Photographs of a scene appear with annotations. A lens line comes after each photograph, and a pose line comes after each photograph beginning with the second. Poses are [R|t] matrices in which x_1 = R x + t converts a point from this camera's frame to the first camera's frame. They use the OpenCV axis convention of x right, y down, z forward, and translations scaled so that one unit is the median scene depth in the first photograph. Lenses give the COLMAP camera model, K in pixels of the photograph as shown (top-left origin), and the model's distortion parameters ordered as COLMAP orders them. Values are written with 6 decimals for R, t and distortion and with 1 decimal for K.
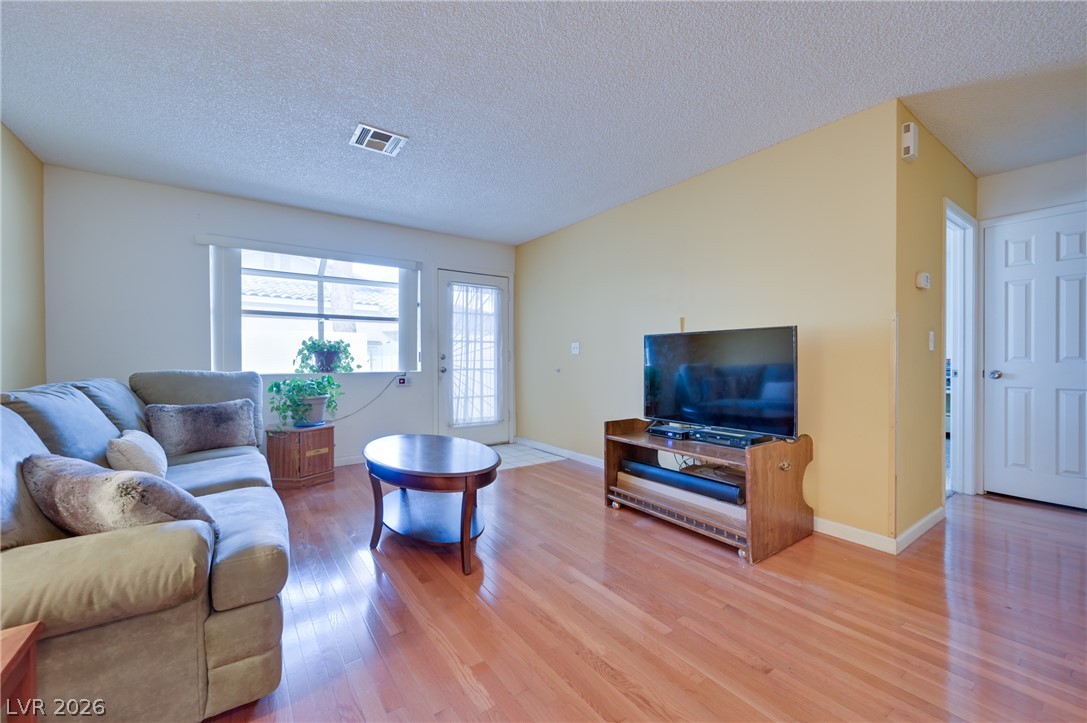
lens RADIAL K [[437.9, 0, 544.8], [0, 437.9, 359.9], [0, 0, 1]] dist [0.000129, 0.000043]
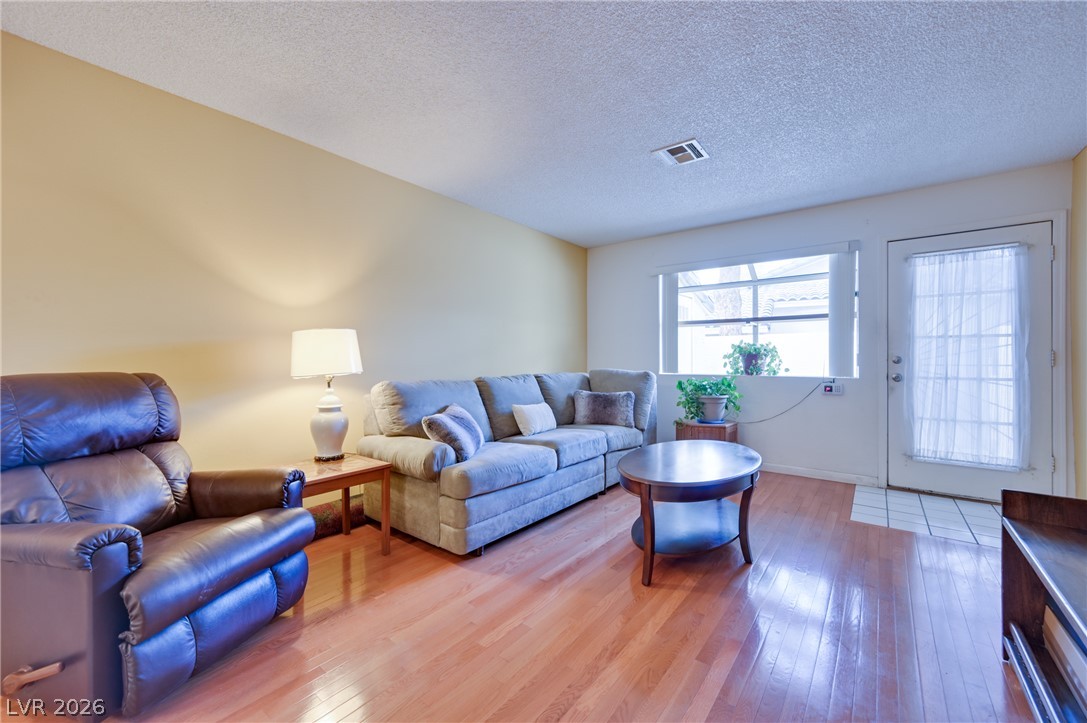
lens RADIAL K [[437.9, 0, 544.8], [0, 437.9, 359.9], [0, 0, 1]] dist [0.000129, 0.000043]
pose [[0.274751, 0.001777, -0.961514, 0.472707], [-0.005797, 0.999983, 0.000192, -0.005326], [0.961498, 0.005521, 0.274756, 0.351246]]
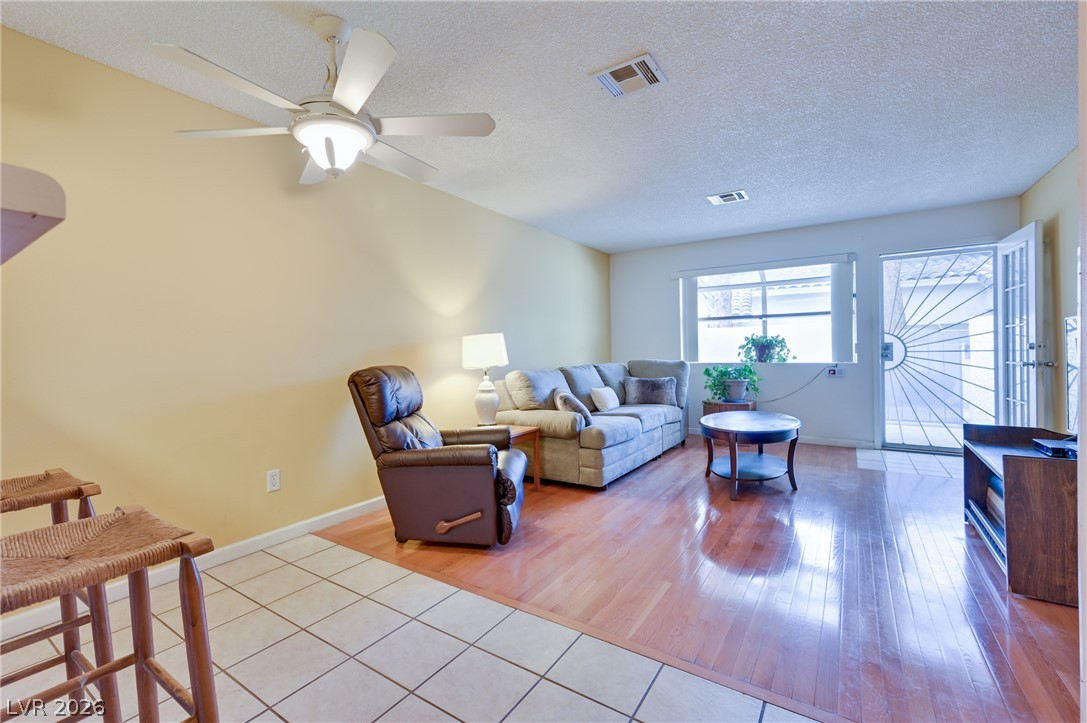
lens RADIAL K [[486.0, 0, 477.9], [0, 486.0, 355.7], [0, 0, 1]] dist [-0.001137, -0.000420]
pose [[0.276680, 0.002846, -0.960958, 0.784511], [0.011663, 0.999912, 0.006319, -0.010224], [0.960891, -0.012956, 0.276622, -0.182918]]
